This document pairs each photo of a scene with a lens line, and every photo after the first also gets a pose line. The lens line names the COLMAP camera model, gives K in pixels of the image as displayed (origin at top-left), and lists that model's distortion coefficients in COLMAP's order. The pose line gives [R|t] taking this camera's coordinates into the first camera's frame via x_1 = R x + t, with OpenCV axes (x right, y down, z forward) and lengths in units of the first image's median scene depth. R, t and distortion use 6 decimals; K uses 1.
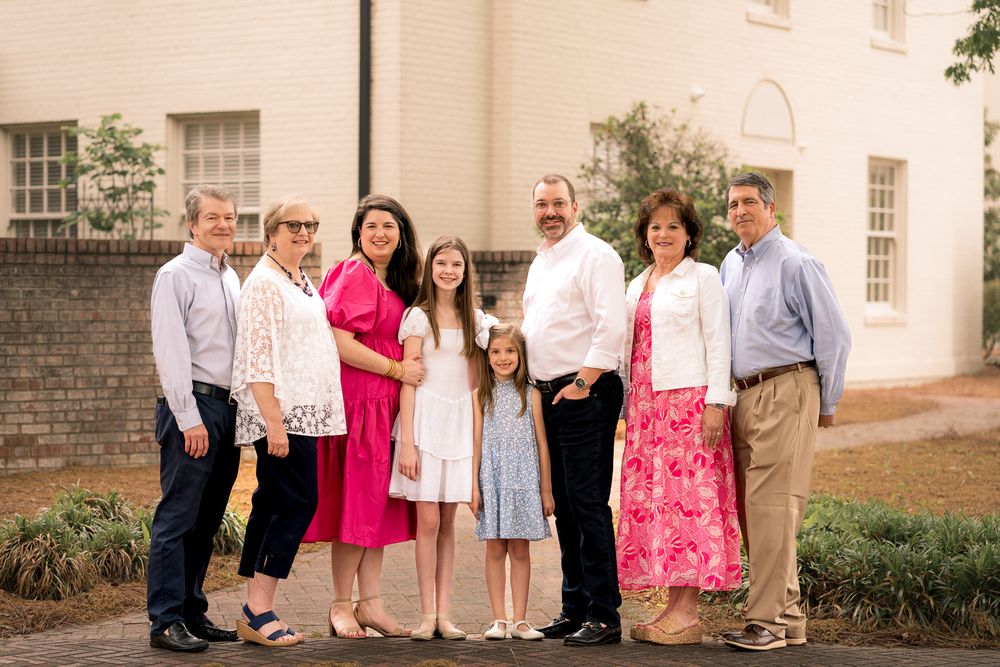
lens RADIAL K [[2596.8, 0, 500.5], [0, 2596.8, 336.1], [0, 0, 1]] dist [0.015909, 0.000000]
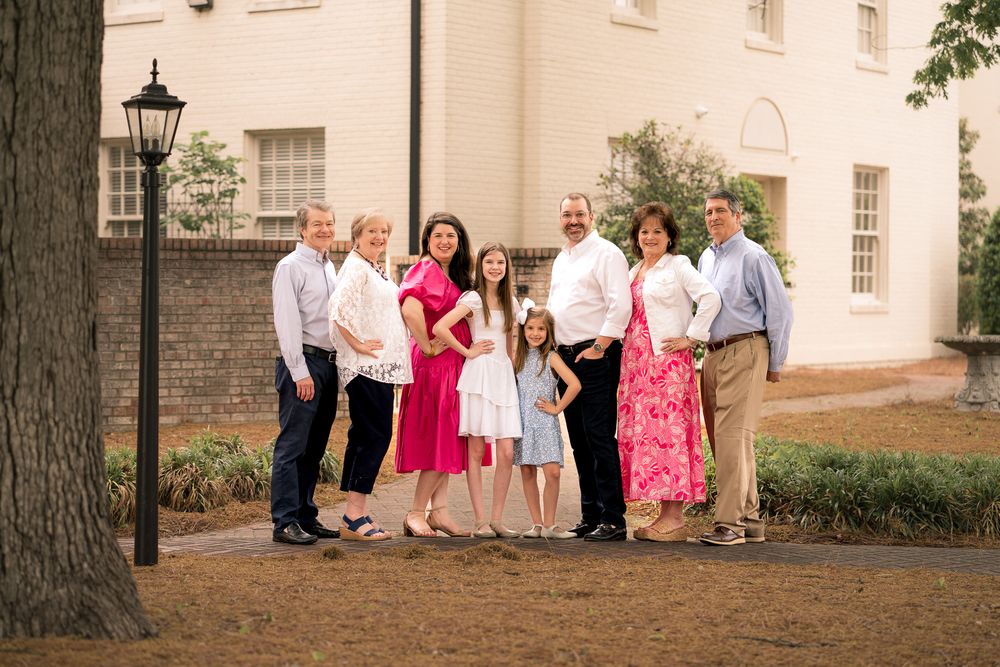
lens RADIAL K [[2596.8, 0, 499.1], [0, 2596.8, 329.6], [0, 0, 1]] dist [0.015909, 0.000000]
pose [[0.999955, 0.000348, -0.009489, -0.004450], [-0.000357, 1.000000, -0.000932, 0.006883], [0.009488, 0.000936, 0.999955, -0.228933]]
